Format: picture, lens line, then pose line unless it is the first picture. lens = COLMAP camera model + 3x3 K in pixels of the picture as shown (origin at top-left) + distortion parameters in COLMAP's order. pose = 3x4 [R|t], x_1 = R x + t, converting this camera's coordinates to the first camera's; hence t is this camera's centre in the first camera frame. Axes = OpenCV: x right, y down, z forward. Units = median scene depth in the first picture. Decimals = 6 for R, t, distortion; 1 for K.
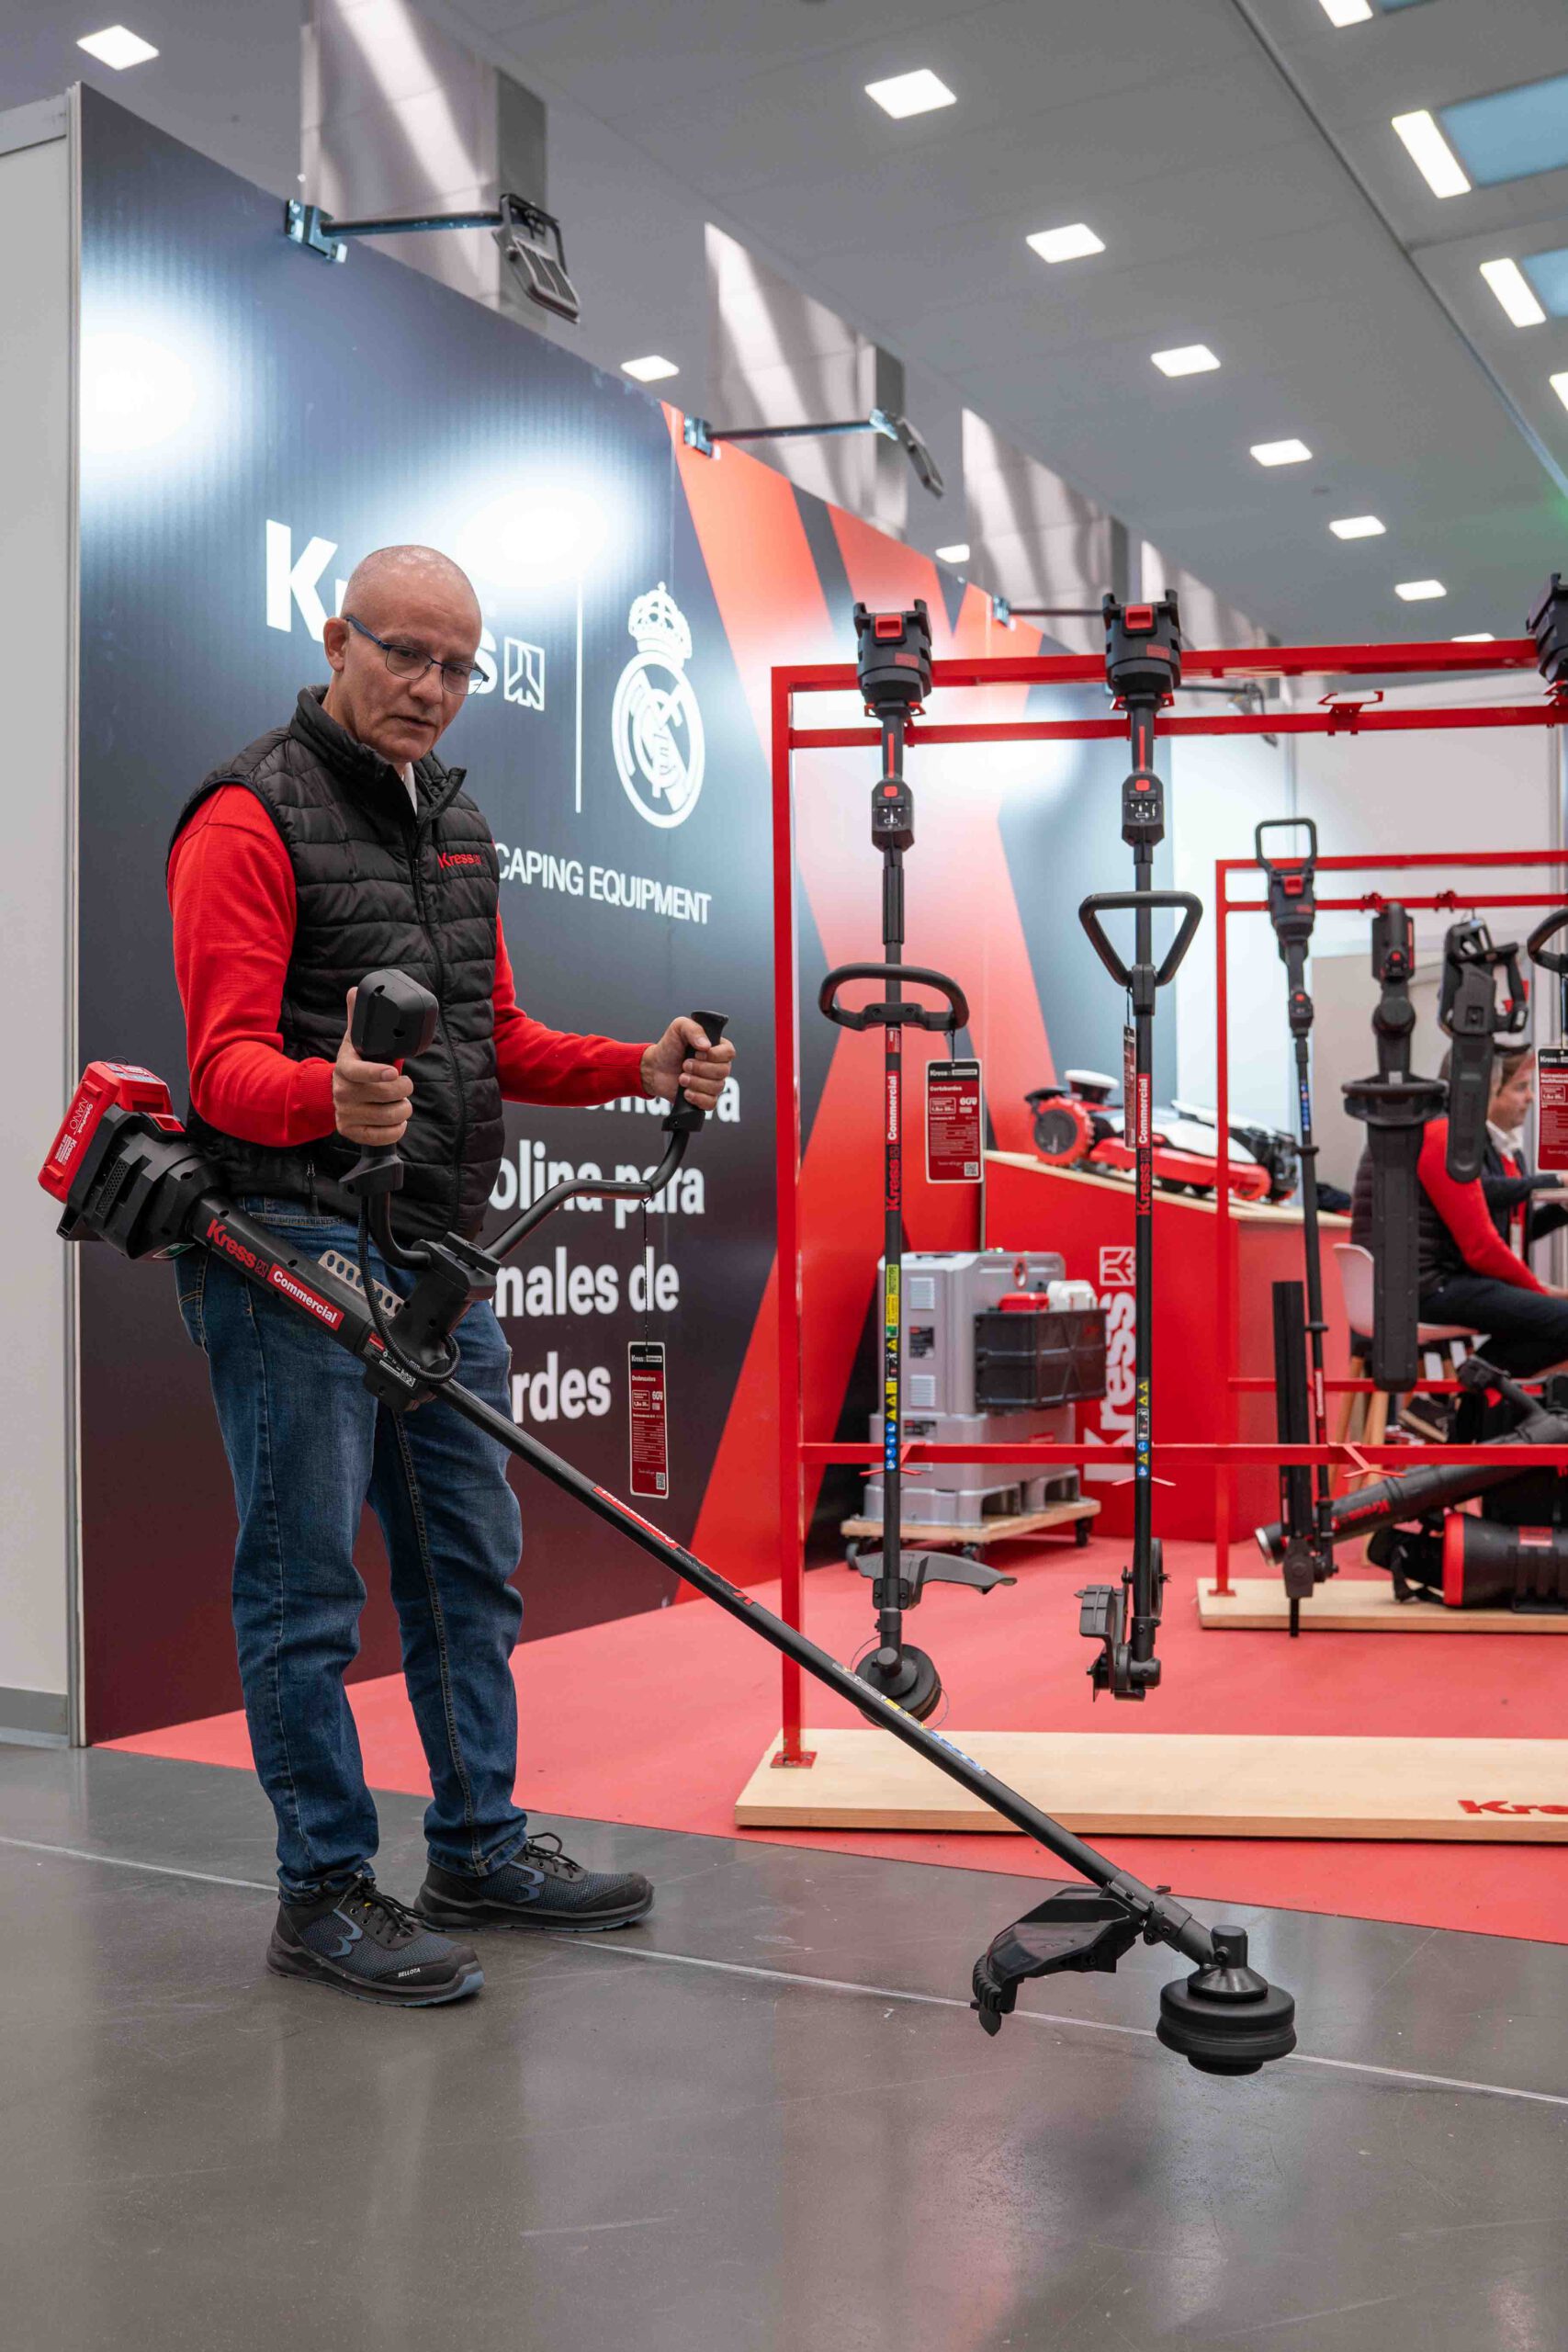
lens RADIAL K [[2313.7, 0, 784.0], [0, 2313.7, 1176.0], [0, 0, 1]] dist [0.000647, -0.000740]
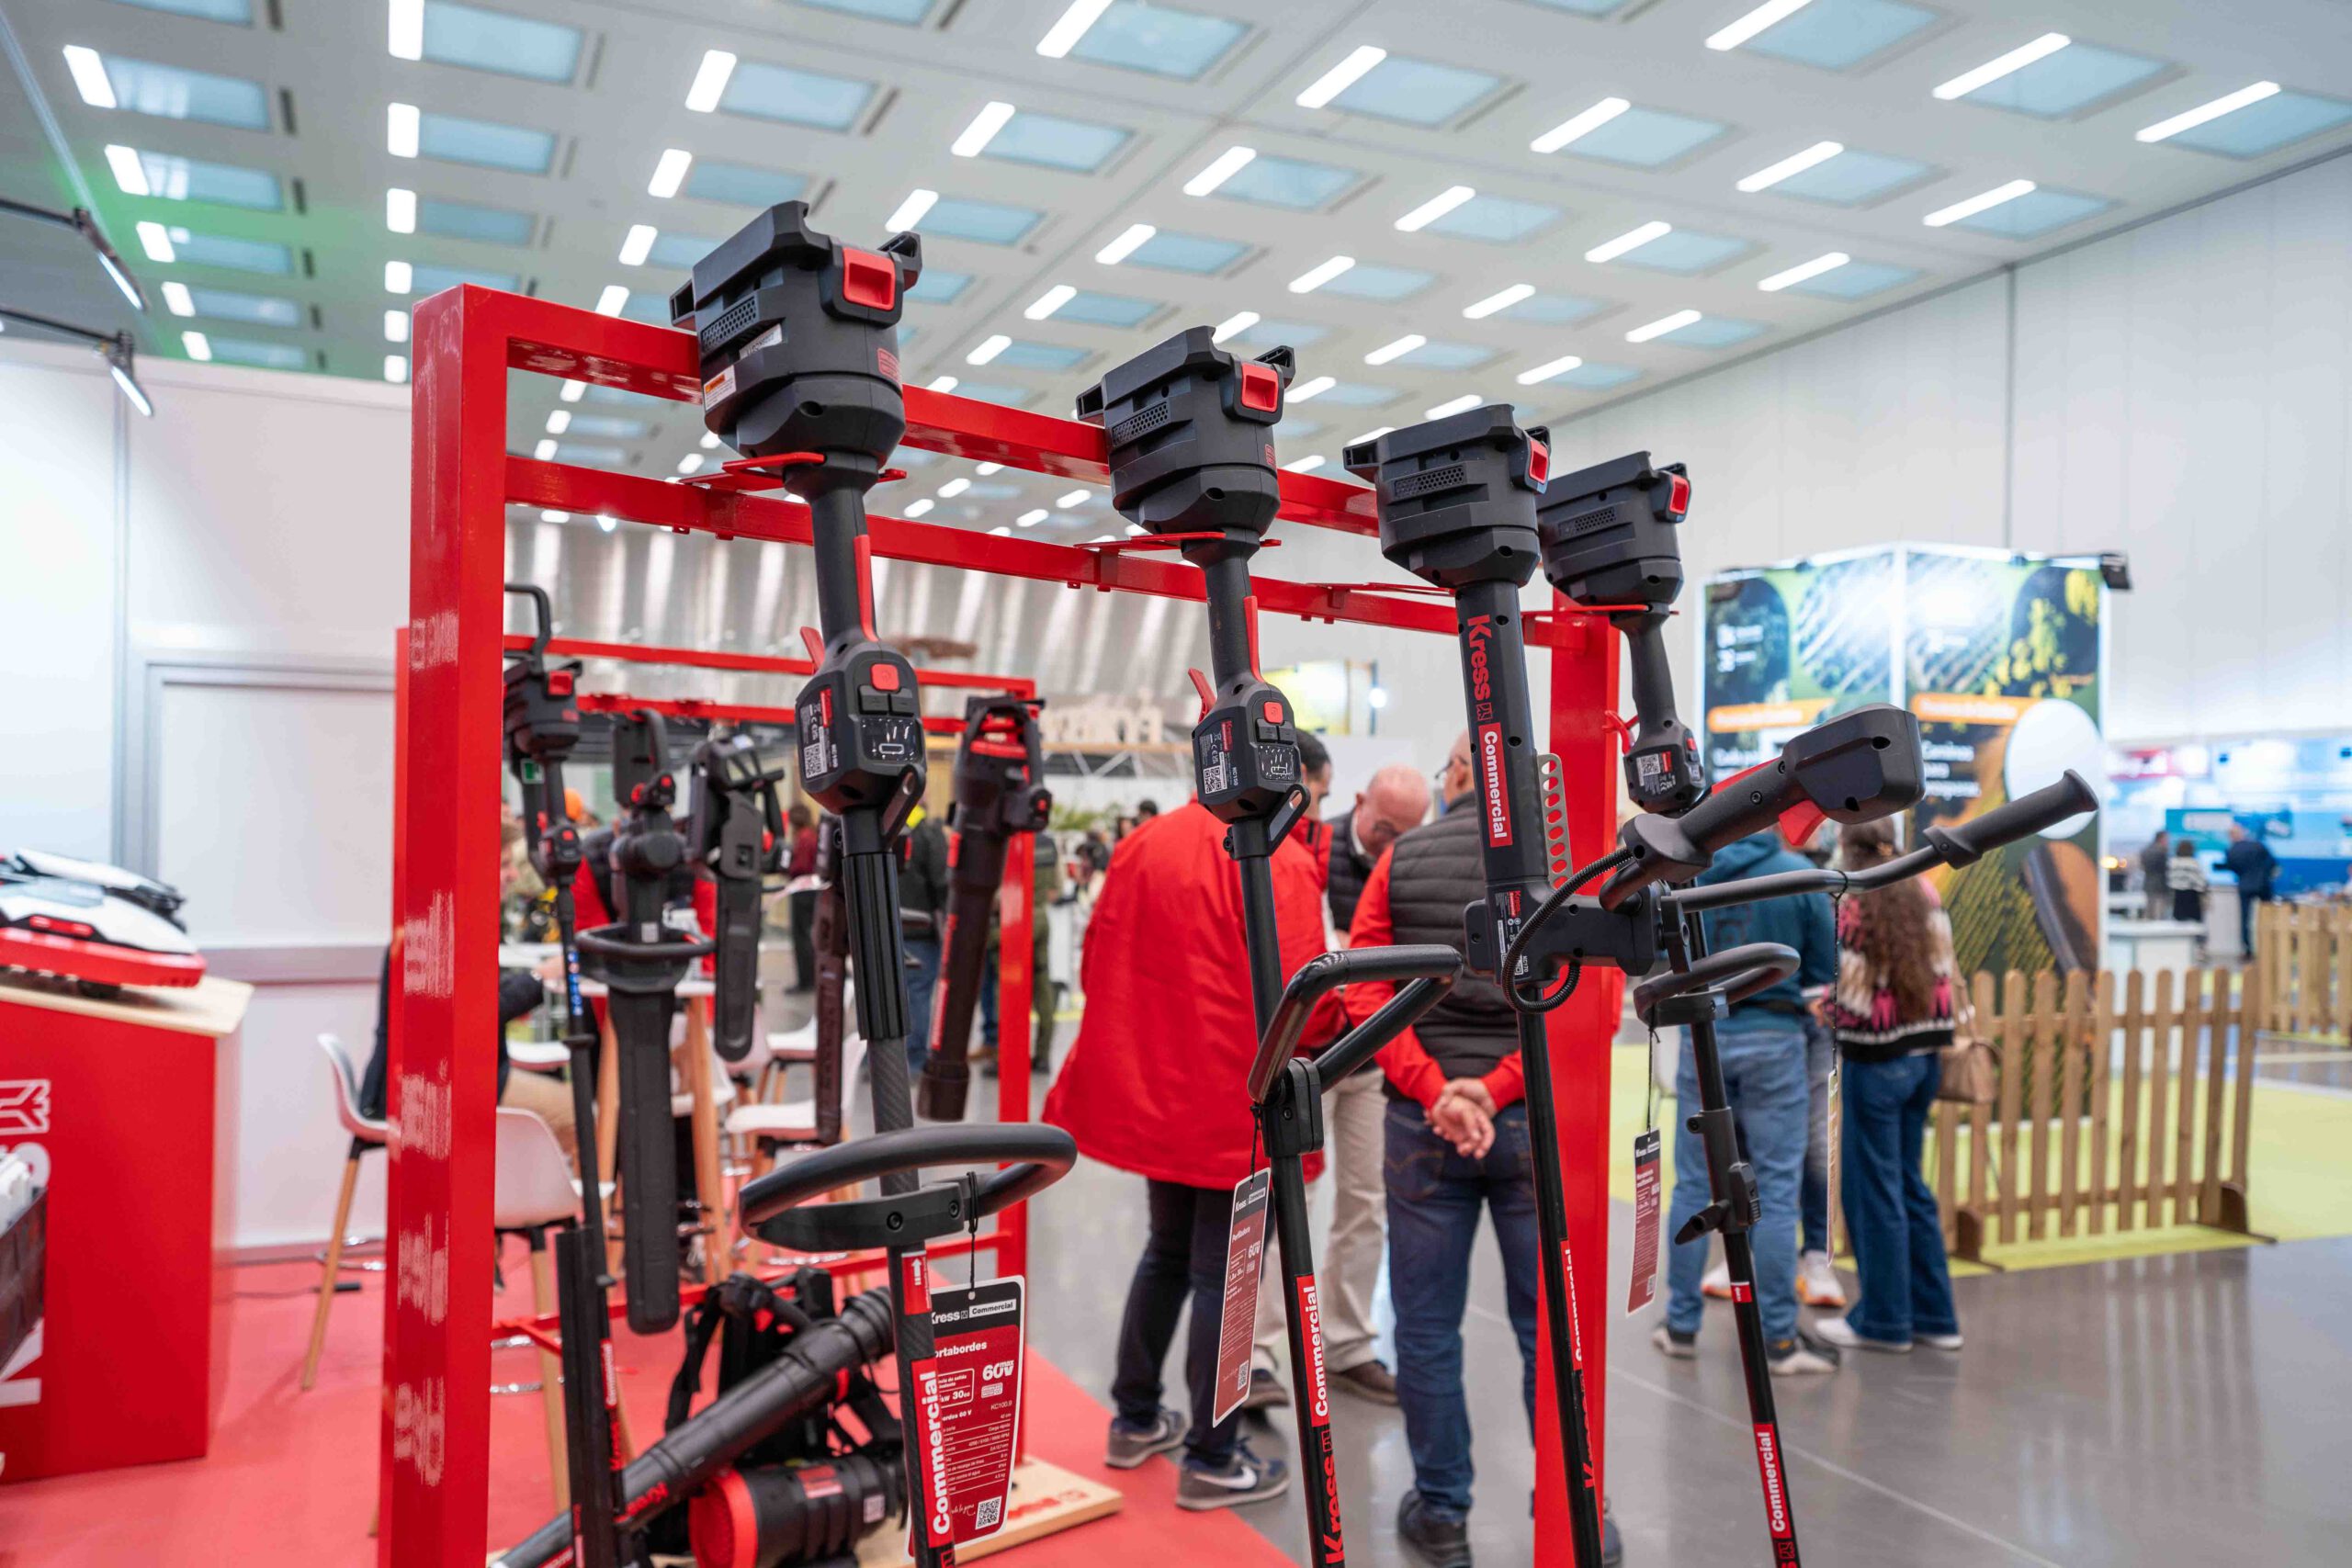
lens RADIAL K [[1767.2, 0, 1176.0], [0, 1767.2, 784.0], [0, 0, 1]] dist [-0.004610, 0.001150]
pose [[0.595843, 0.026989, 0.802647, -0.118432], [-0.034269, 0.999379, -0.008165, -0.095089], [-0.802370, -0.022640, 0.596398, 0.498610]]
